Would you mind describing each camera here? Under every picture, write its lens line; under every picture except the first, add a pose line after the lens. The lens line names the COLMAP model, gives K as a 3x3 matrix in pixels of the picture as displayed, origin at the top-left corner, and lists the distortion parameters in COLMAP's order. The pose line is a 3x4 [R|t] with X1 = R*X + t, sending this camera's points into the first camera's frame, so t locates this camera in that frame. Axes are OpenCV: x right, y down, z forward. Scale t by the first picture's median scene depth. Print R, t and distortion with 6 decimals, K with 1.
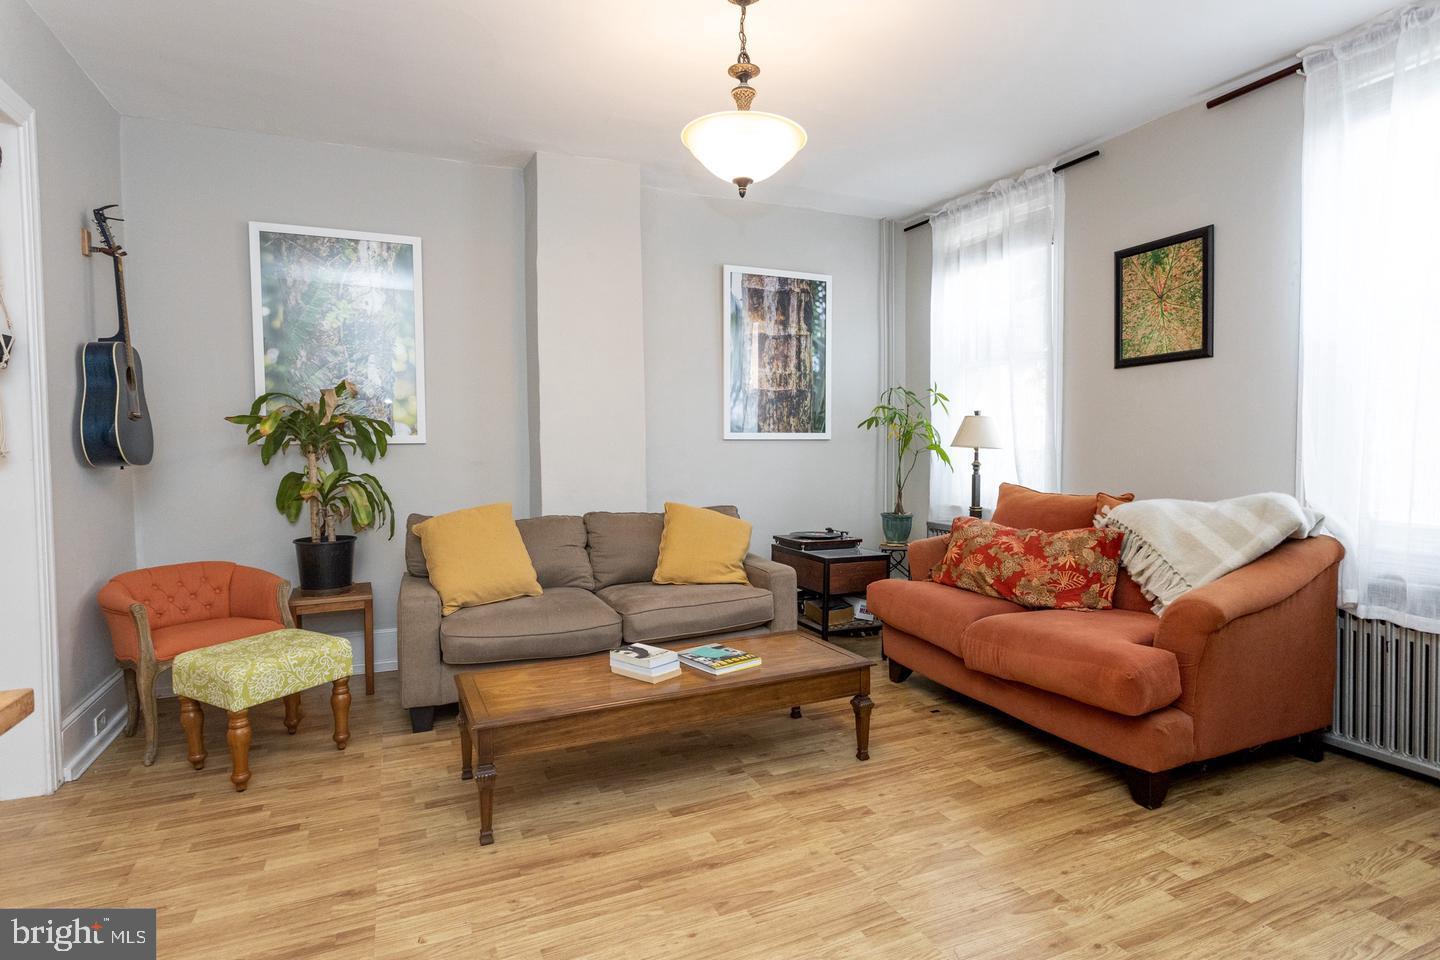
lens RADIAL K [[739.7, 0, 716.1], [0, 739.7, 472.7], [0, 0, 1]] dist [-0.000396, 0.002019]
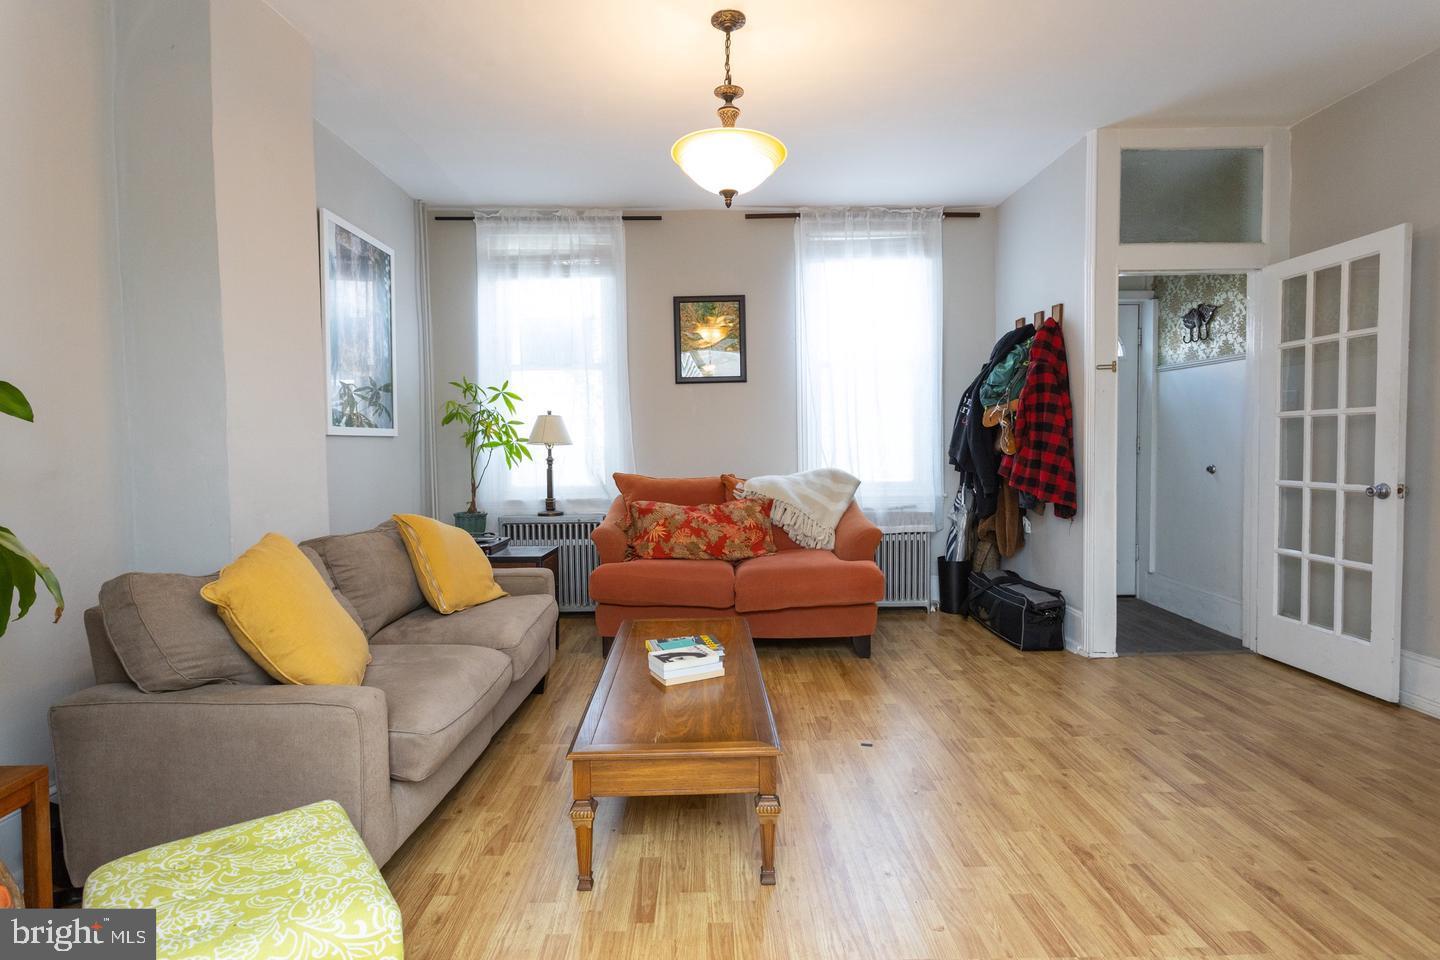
lens RADIAL K [[739.7, 0, 716.1], [0, 739.7, 472.7], [0, 0, 1]] dist [-0.000396, 0.002019]
pose [[0.396594, -0.037456, 0.917230, -0.749541], [0.043818, 0.998801, 0.021841, -0.007293], [-0.916948, 0.031529, 0.397760, 0.458282]]
